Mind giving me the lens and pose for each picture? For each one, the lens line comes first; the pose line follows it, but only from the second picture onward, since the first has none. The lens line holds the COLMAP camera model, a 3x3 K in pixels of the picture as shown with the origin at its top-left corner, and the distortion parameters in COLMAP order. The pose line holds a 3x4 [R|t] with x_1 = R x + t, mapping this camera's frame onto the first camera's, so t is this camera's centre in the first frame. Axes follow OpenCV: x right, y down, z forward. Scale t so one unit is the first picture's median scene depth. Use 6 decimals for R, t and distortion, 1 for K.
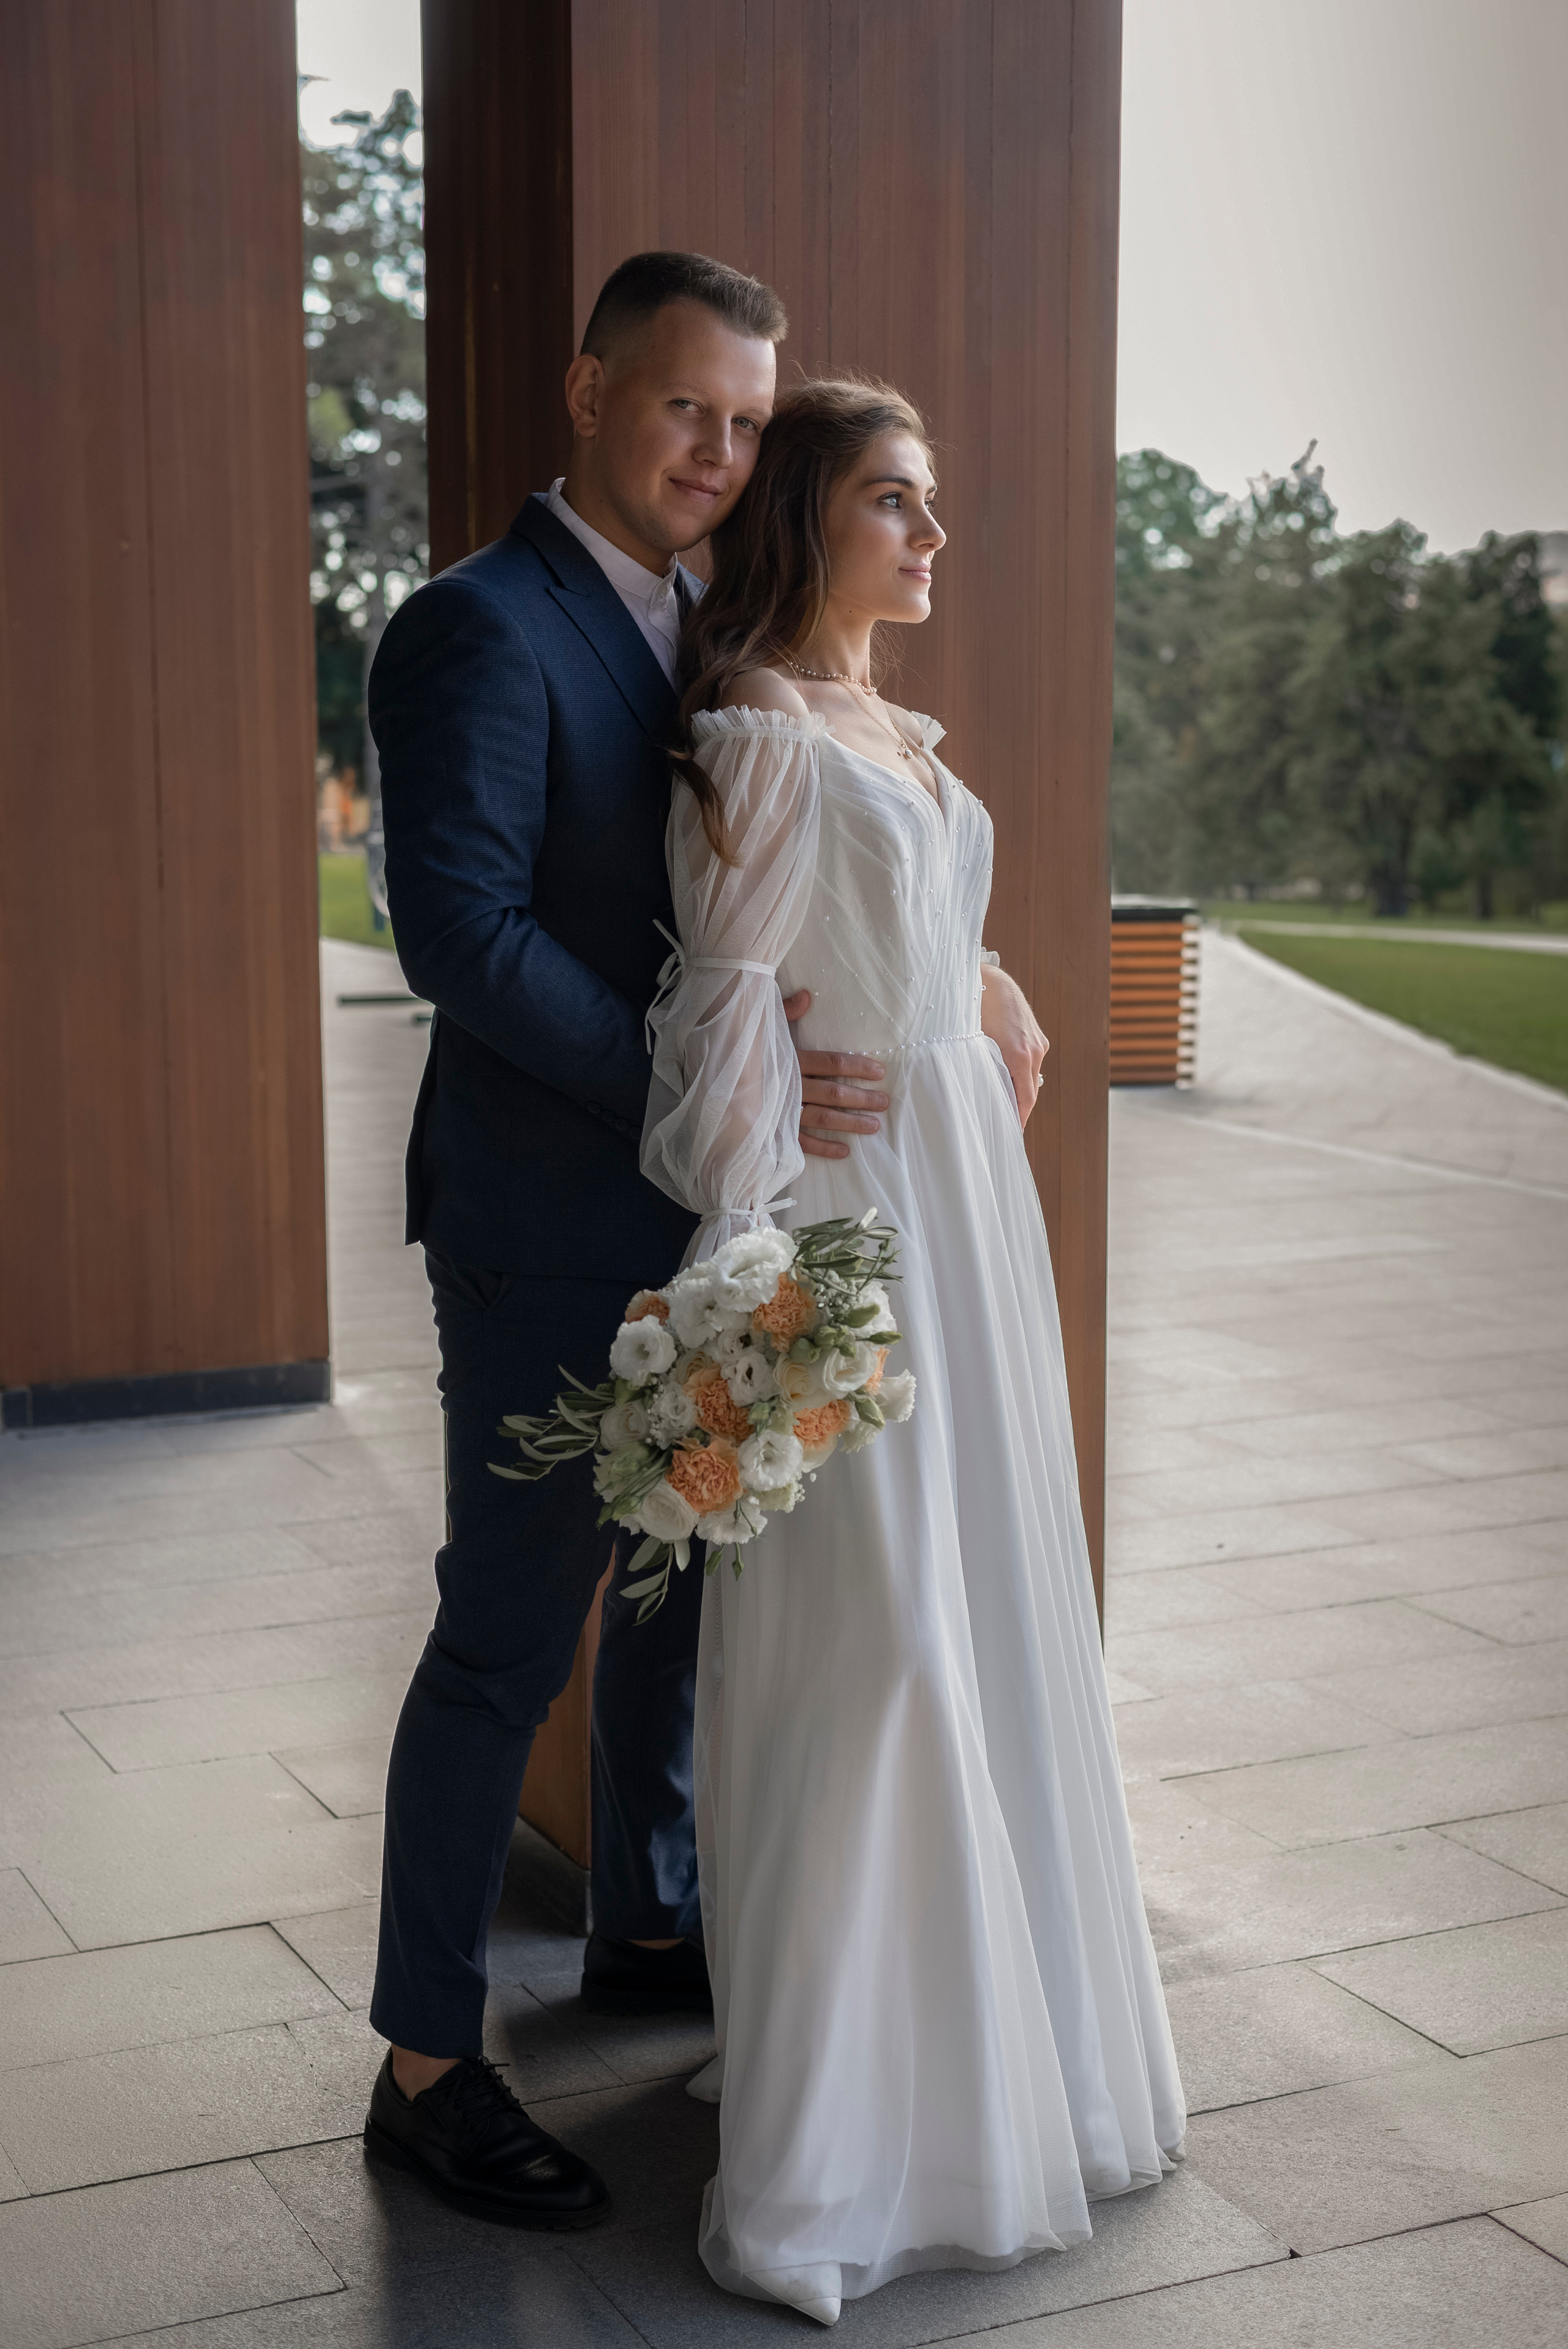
lens RADIAL K [[3302.1, 0, 784.0], [0, 3302.1, 1172.9], [0, 0, 1]] dist [0.028457, 0.000000]
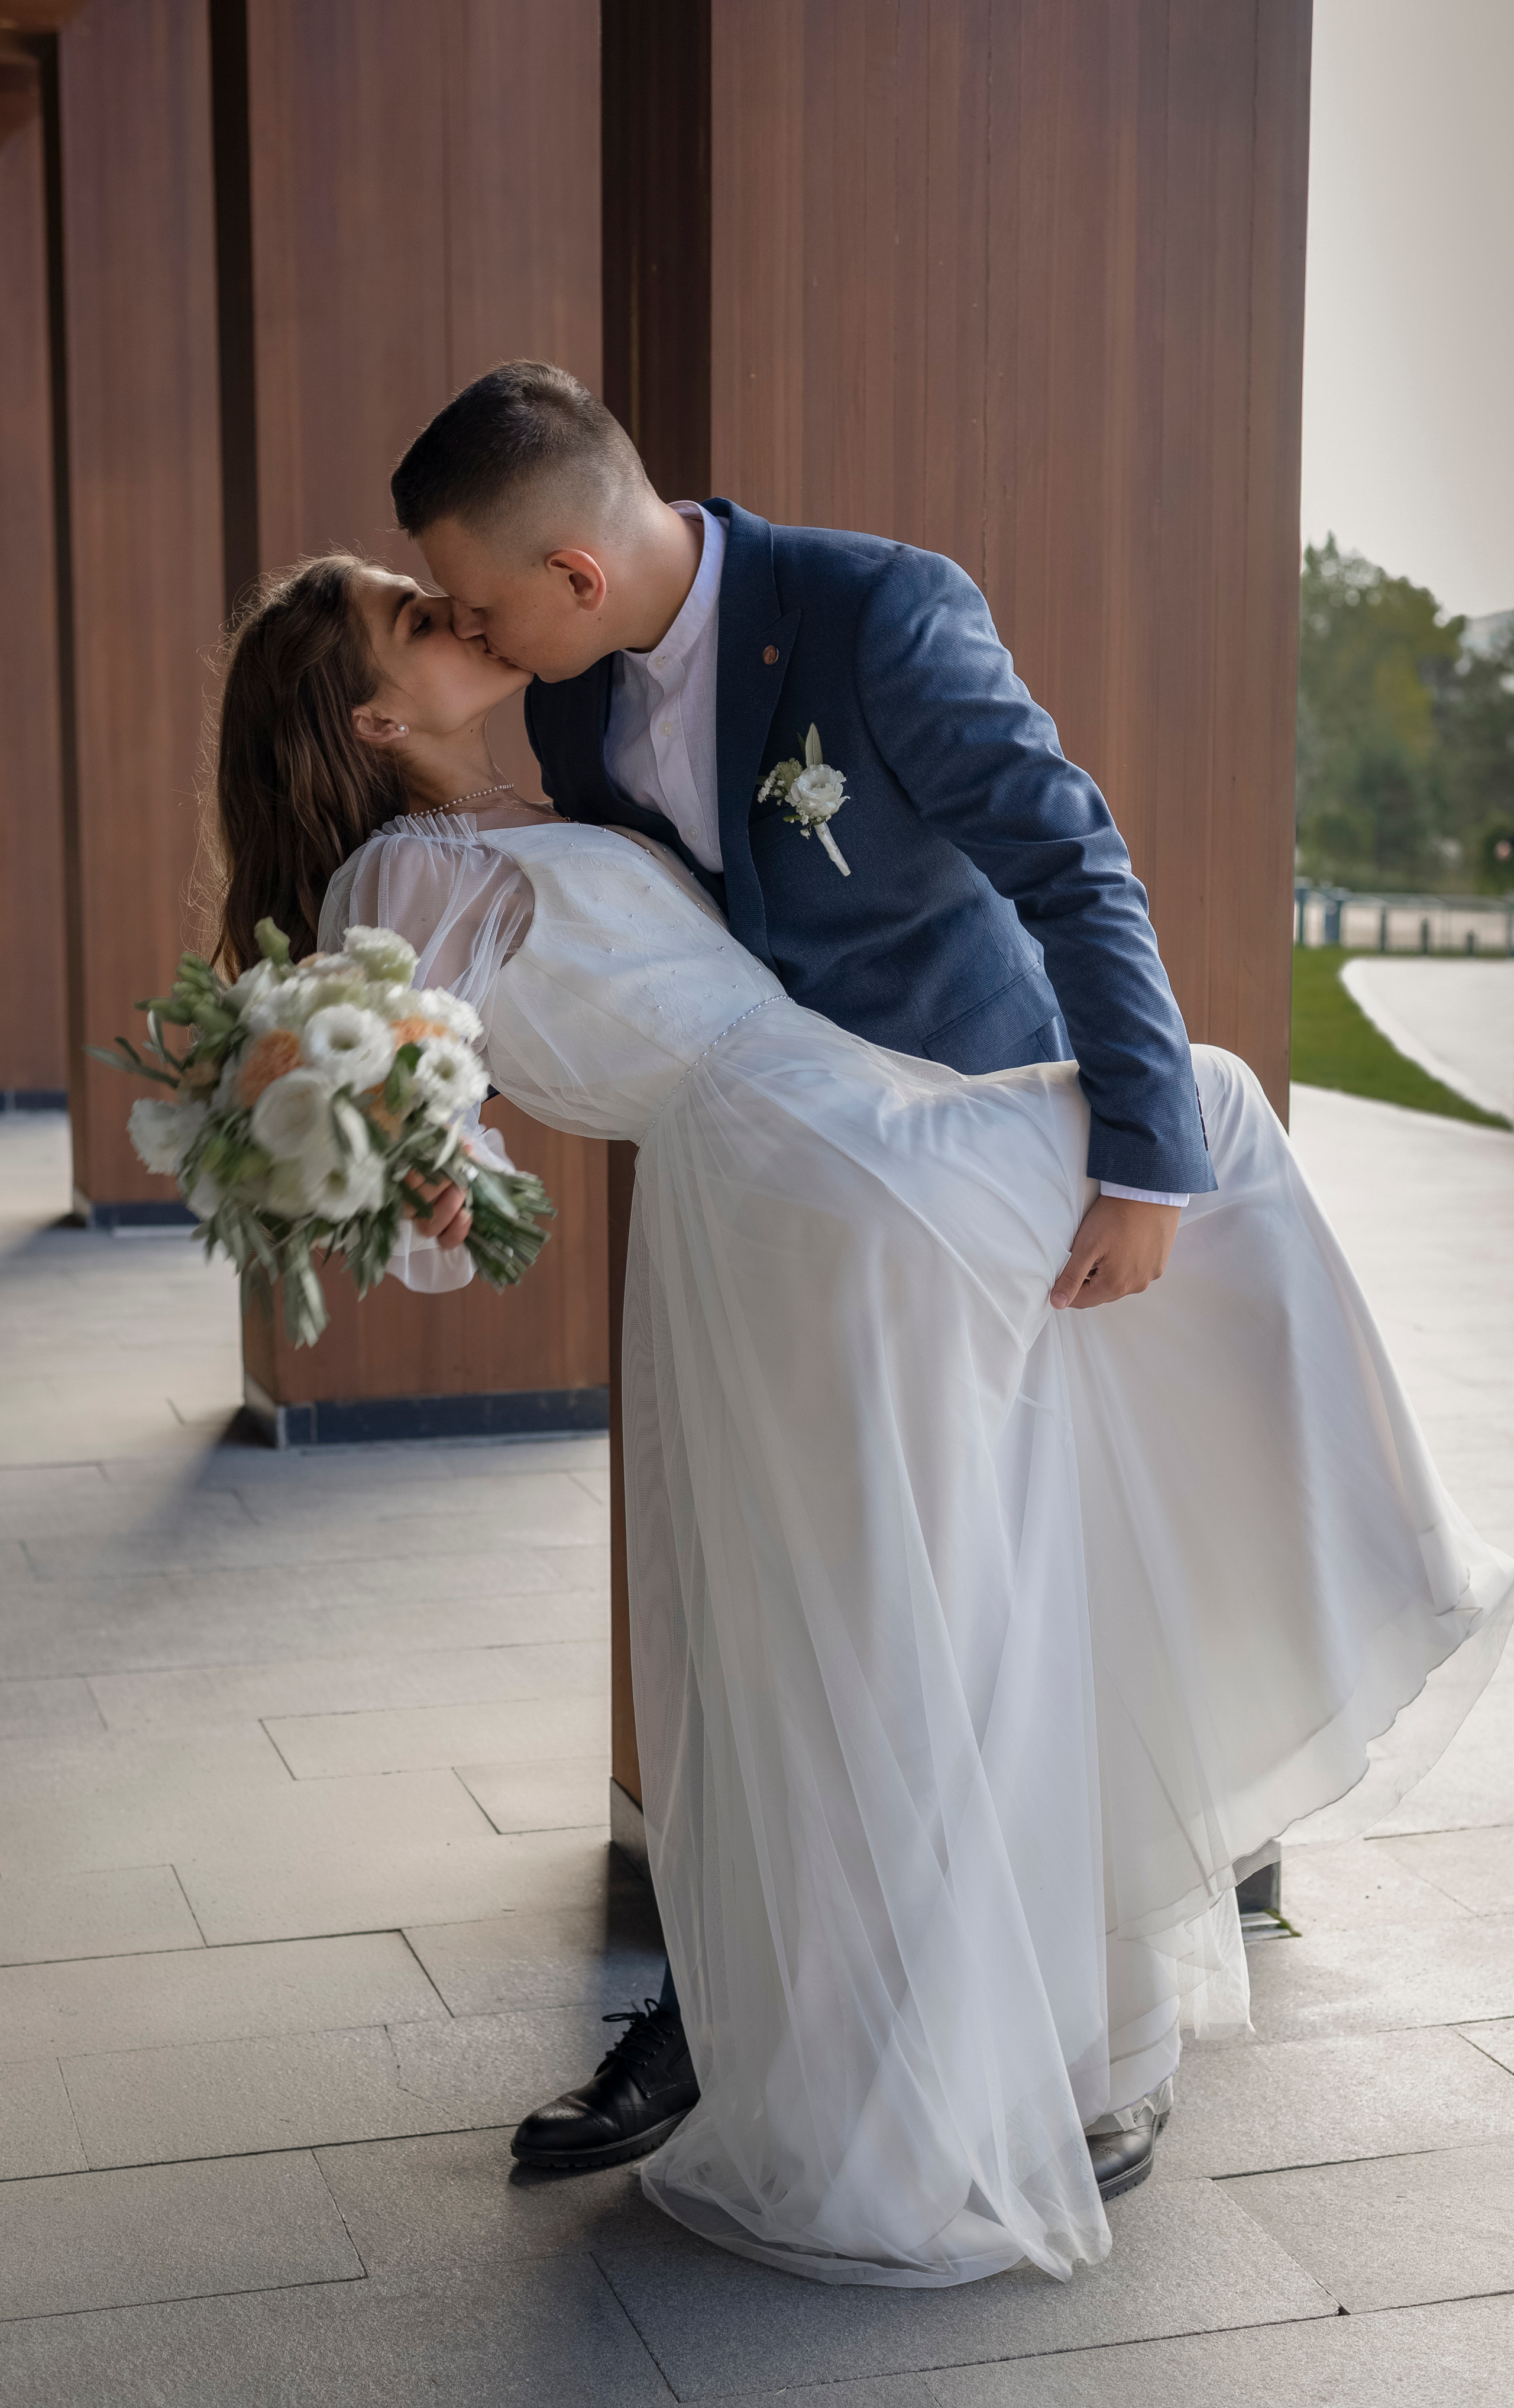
lens RADIAL K [[3532.1, 0, 756.9], [0, 3532.1, 1204.3], [0, 0, 1]] dist [0.024793, 0.000000]
pose [[0.988139, 0.021971, -0.151983, 0.097171], [-0.022822, 0.999732, -0.003856, 0.011274], [0.151858, 0.007278, 0.988376, -0.025106]]
